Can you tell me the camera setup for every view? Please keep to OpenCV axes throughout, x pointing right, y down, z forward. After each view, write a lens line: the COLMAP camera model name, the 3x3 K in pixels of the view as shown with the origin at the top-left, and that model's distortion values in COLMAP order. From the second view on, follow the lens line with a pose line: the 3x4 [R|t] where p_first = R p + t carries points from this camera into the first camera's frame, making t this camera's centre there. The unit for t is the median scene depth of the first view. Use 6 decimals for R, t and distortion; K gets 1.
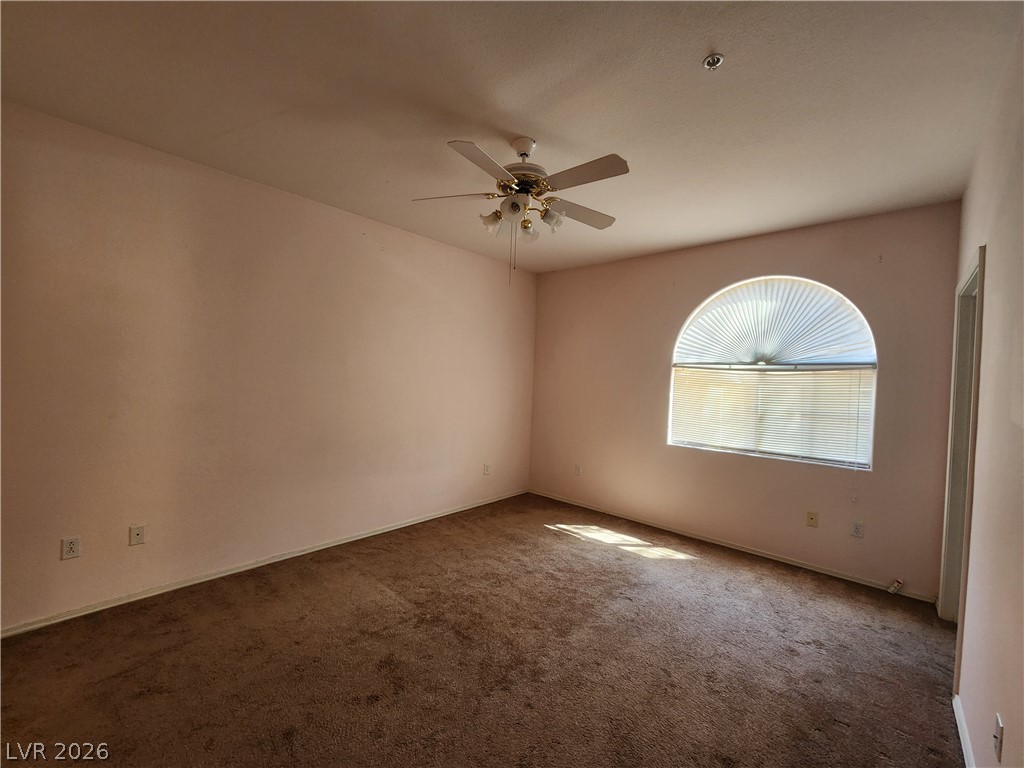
lens RADIAL K [[417.3, 0, 512.4], [0, 417.3, 384.6], [0, 0, 1]] dist [-0.001320, 0.000046]
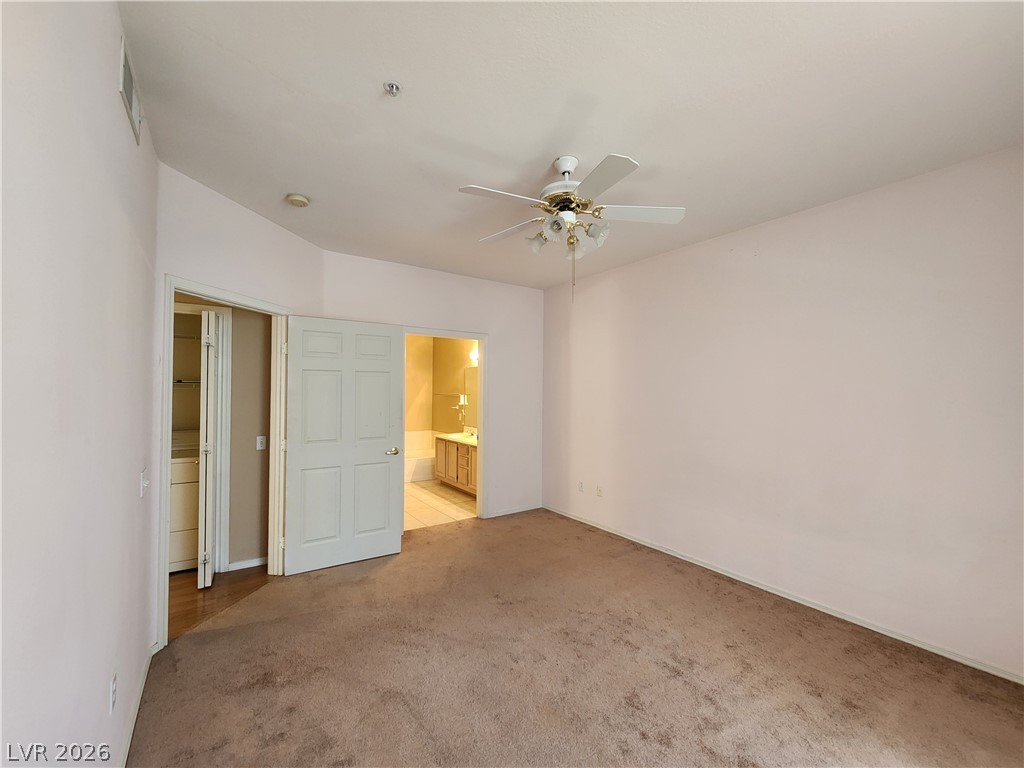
lens RADIAL K [[417.3, 0, 512.4], [0, 417.3, 384.6], [0, 0, 1]] dist [-0.001320, 0.000046]
pose [[-0.222545, -0.051811, -0.973545, 0.627616], [-0.028696, 0.998502, -0.046580, 0.006450], [0.974500, 0.017571, -0.223698, 0.707419]]
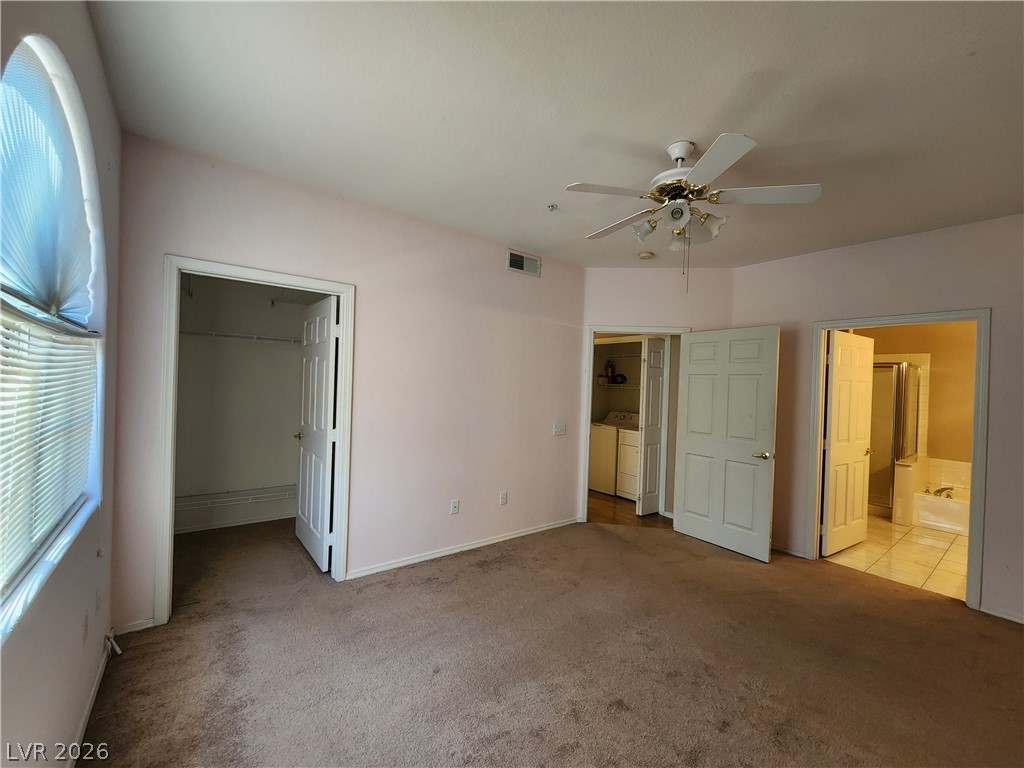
lens RADIAL K [[417.3, 0, 512.4], [0, 417.3, 384.6], [0, 0, 1]] dist [-0.001320, 0.000046]
pose [[-0.981504, -0.074648, 0.176290, 0.125012], [-0.070763, 0.997094, 0.028230, -0.024218], [-0.177885, 0.015233, -0.983933, 1.273444]]
